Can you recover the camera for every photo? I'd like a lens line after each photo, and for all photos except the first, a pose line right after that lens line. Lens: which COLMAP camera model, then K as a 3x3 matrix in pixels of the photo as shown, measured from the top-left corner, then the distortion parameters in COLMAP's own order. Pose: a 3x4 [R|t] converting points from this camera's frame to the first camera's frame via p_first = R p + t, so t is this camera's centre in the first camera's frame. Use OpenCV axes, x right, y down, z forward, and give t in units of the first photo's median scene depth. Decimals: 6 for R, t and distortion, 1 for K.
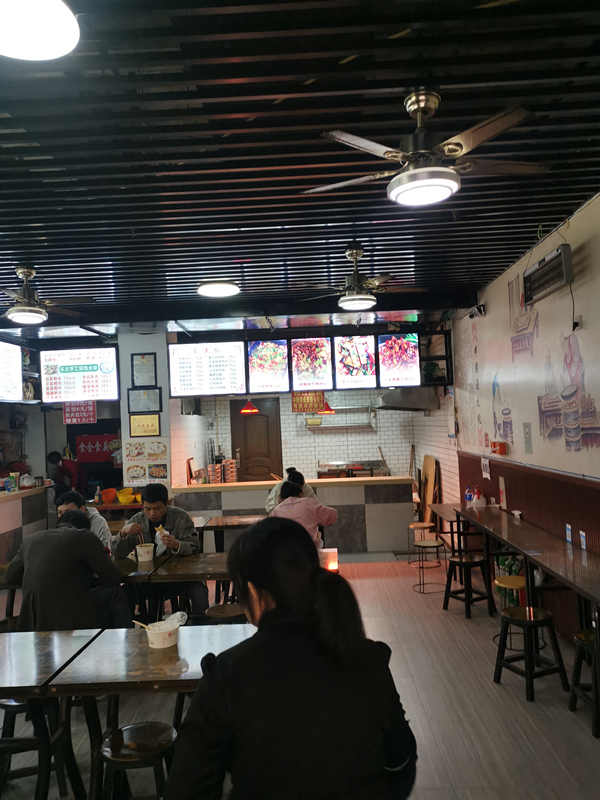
lens RADIAL K [[611.0, 0, 299.8], [0, 611.0, 416.1], [0, 0, 1]] dist [0.057446, 0.001841]
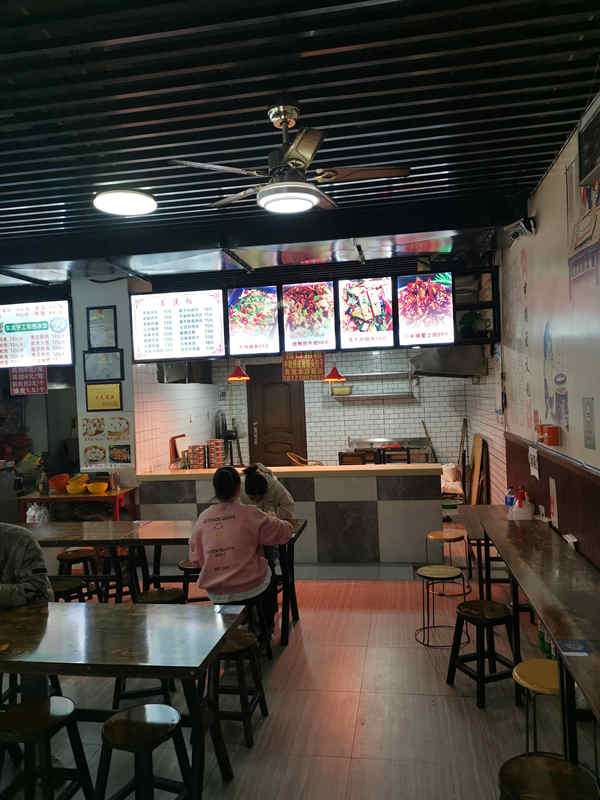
lens RADIAL K [[611.0, 0, 299.8], [0, 611.0, 416.1], [0, 0, 1]] dist [0.057446, 0.001841]
pose [[0.990797, 0.005117, -0.135262, 0.112191], [0.002316, 0.998498, 0.054743, -0.003257], [0.135339, -0.054553, 0.989296, 0.235484]]
